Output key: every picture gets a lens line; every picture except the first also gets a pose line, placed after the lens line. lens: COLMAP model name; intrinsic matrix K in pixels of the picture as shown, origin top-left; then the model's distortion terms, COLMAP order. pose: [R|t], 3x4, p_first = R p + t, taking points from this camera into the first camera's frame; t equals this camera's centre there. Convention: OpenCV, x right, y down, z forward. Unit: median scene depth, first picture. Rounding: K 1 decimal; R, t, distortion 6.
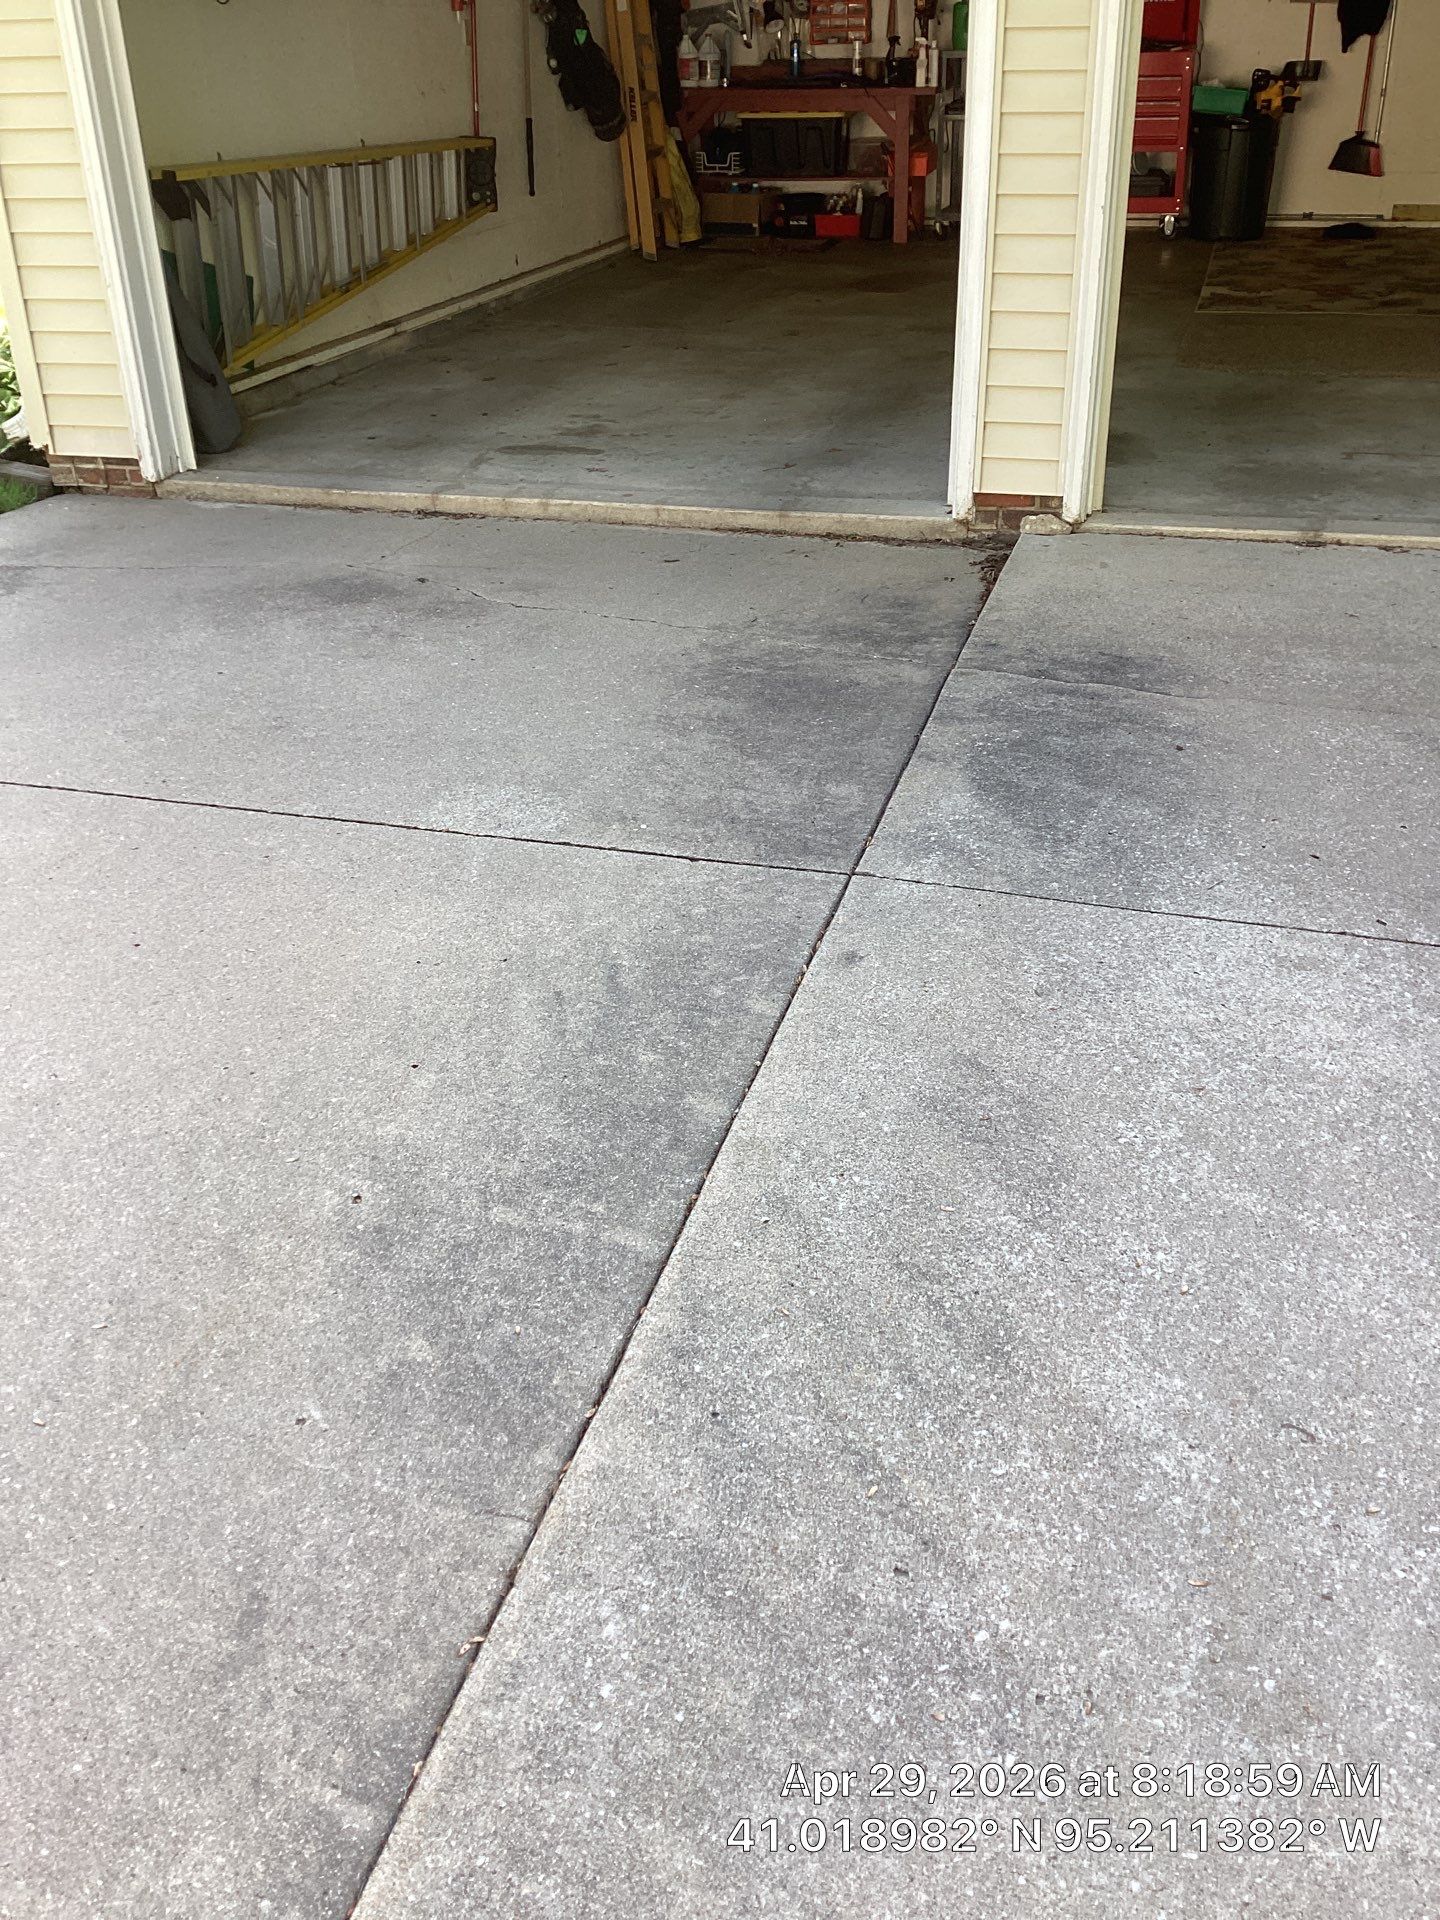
lens RADIAL K [[1721.2, 0, 716.6], [0, 1721.2, 957.0], [0, 0, 1]] dist [0.121435, -0.248073]
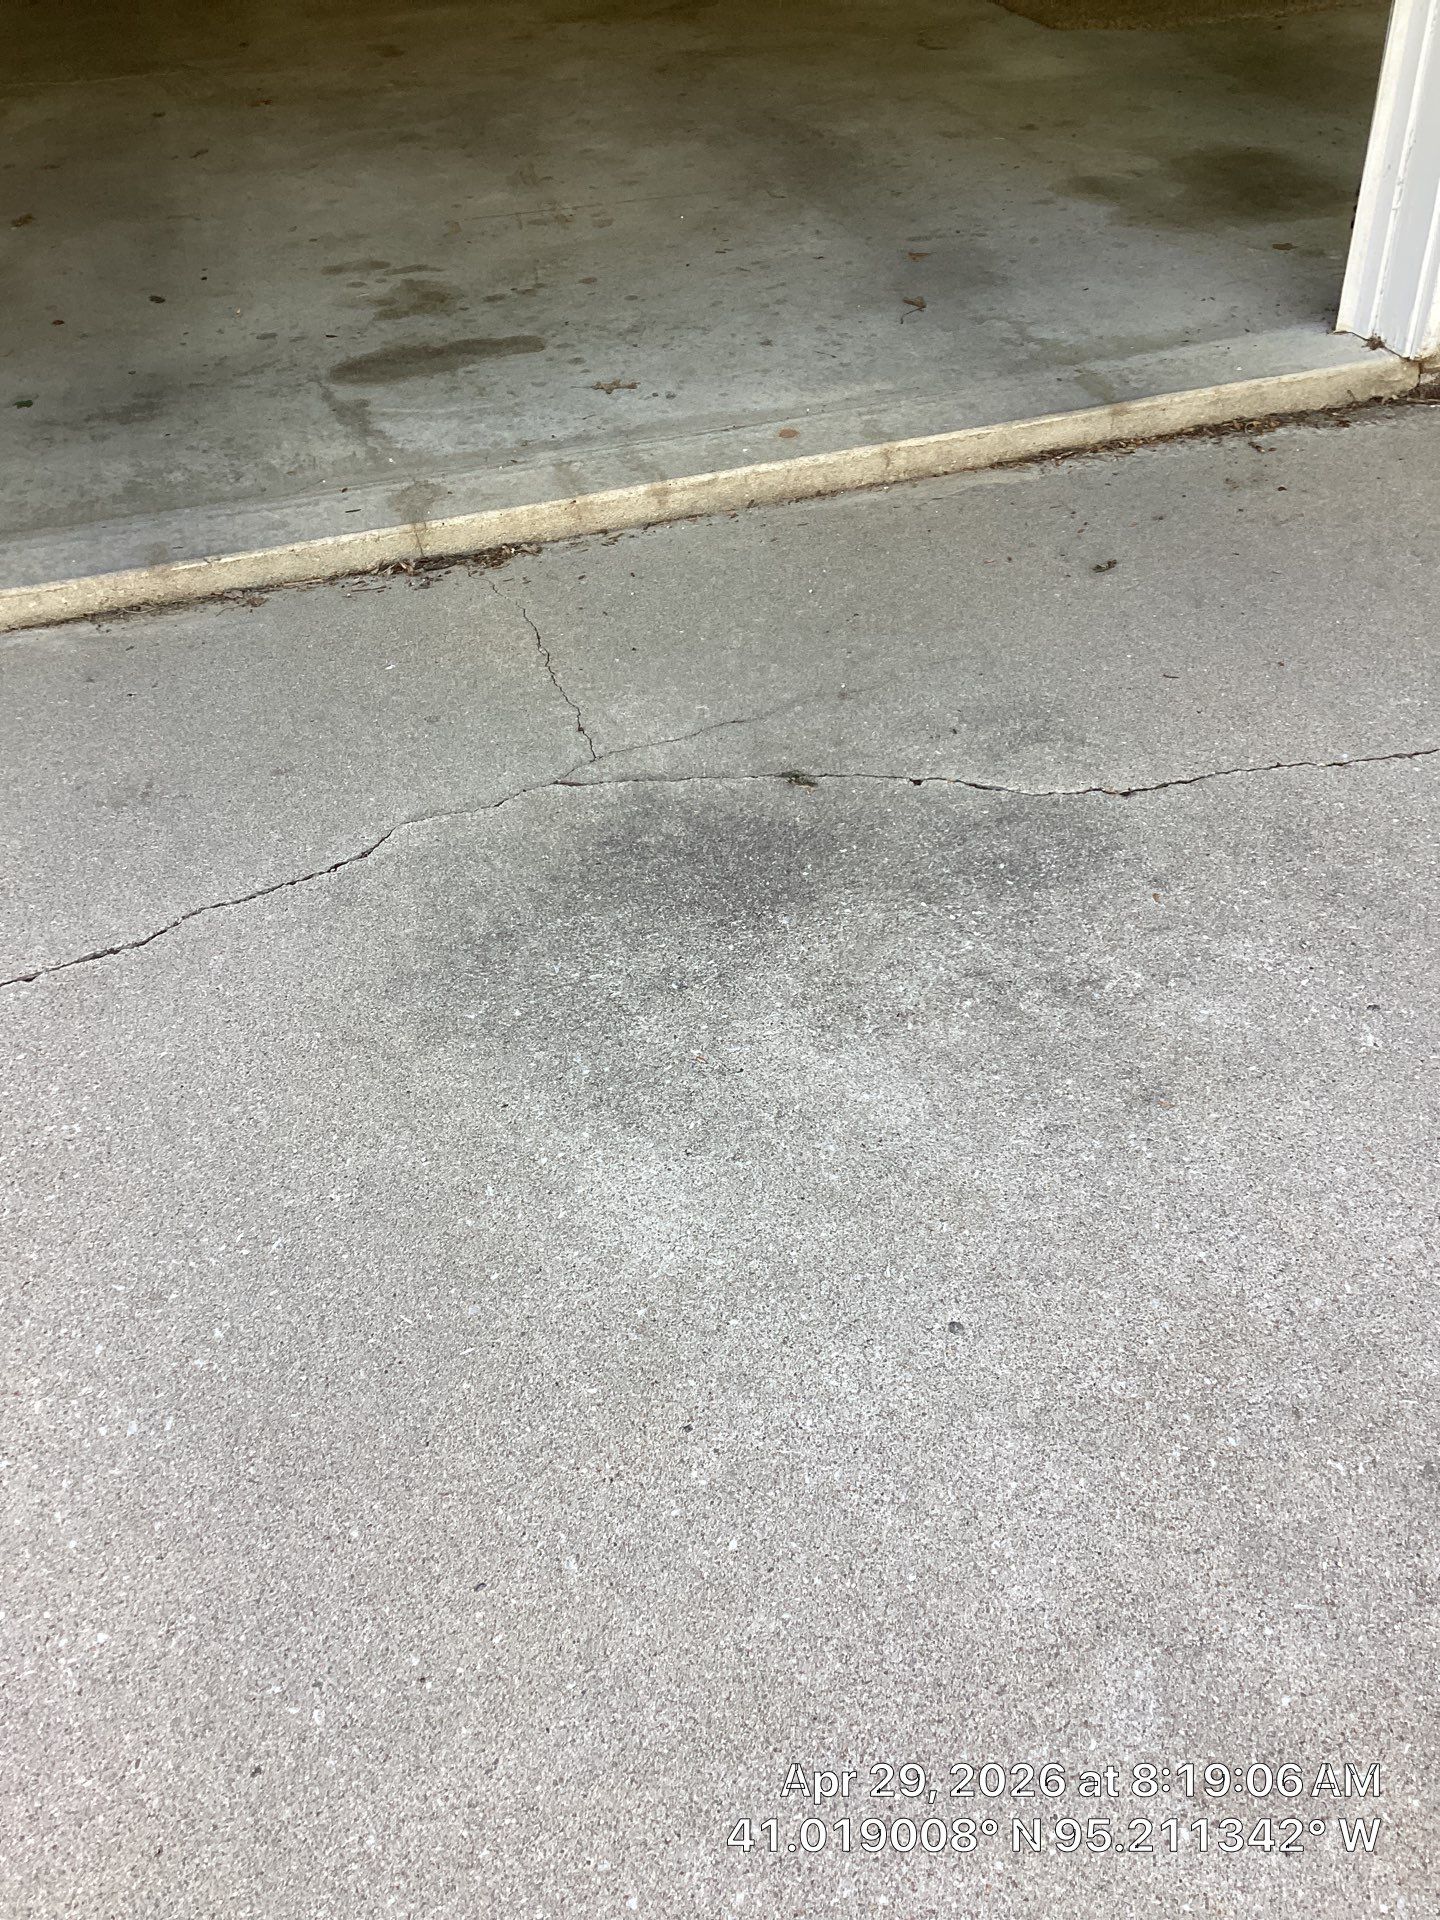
lens RADIAL K [[1724.1, 0, 720.0], [0, 1724.1, 960.0], [0, 0, 1]] dist [0.132572, -0.293304]
pose [[0.840588, -0.350361, 0.413108, -0.699564], [0.276860, 0.933402, 0.228275, -0.512652], [-0.465575, -0.077512, 0.881608, 1.147003]]
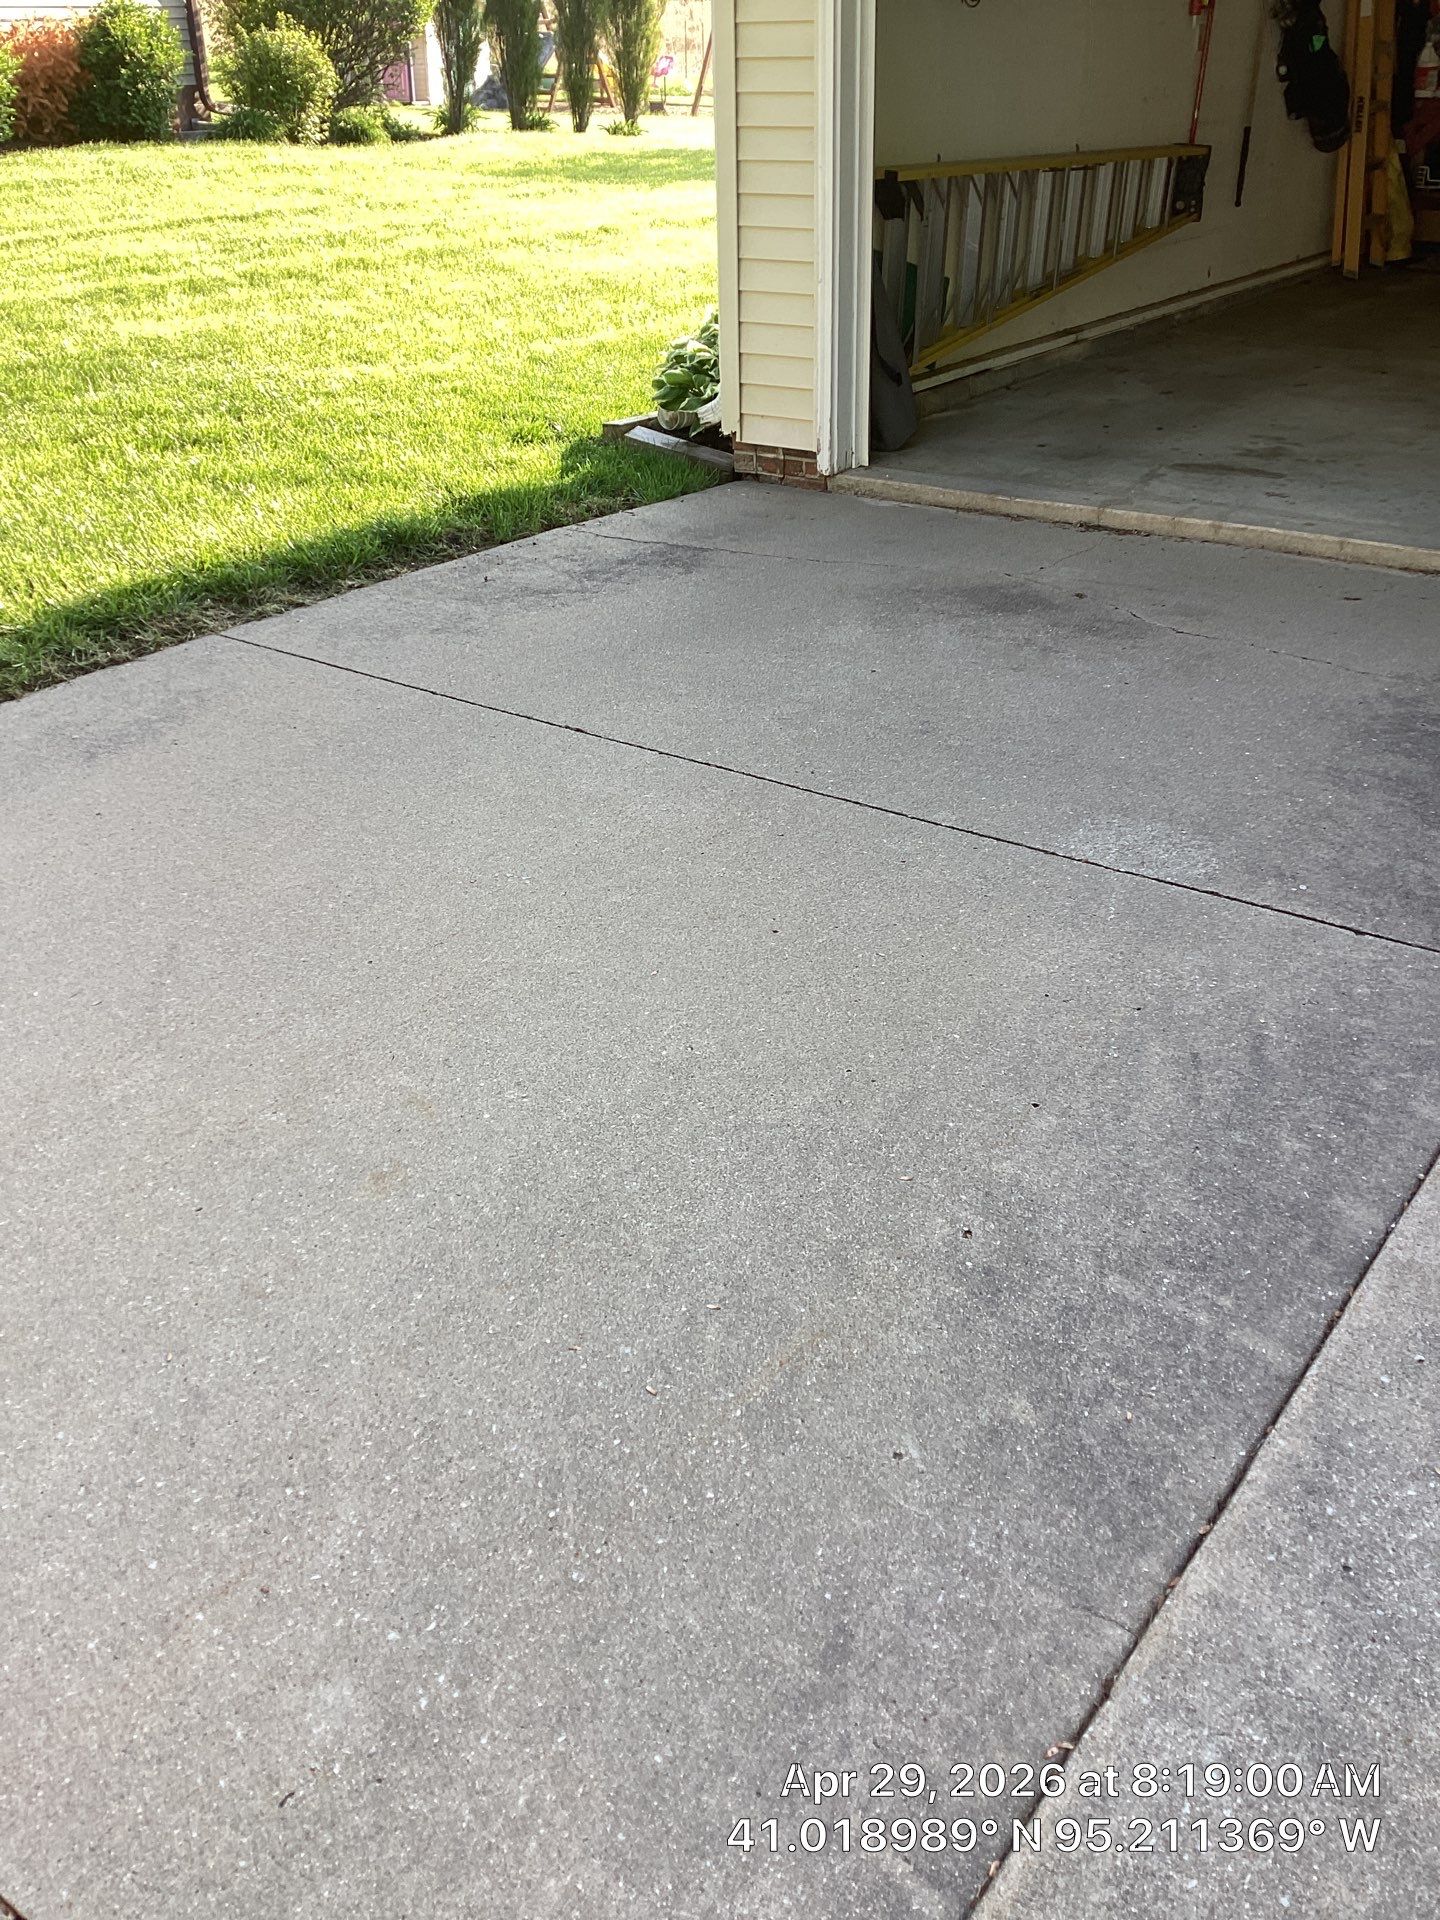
lens RADIAL K [[1721.2, 0, 716.6], [0, 1721.2, 957.0], [0, 0, 1]] dist [0.121435, -0.248073]
pose [[0.939769, 0.163731, -0.300045, -0.065770], [-0.164272, 0.986133, 0.023608, -0.011656], [0.299749, 0.027103, 0.953633, 0.024303]]
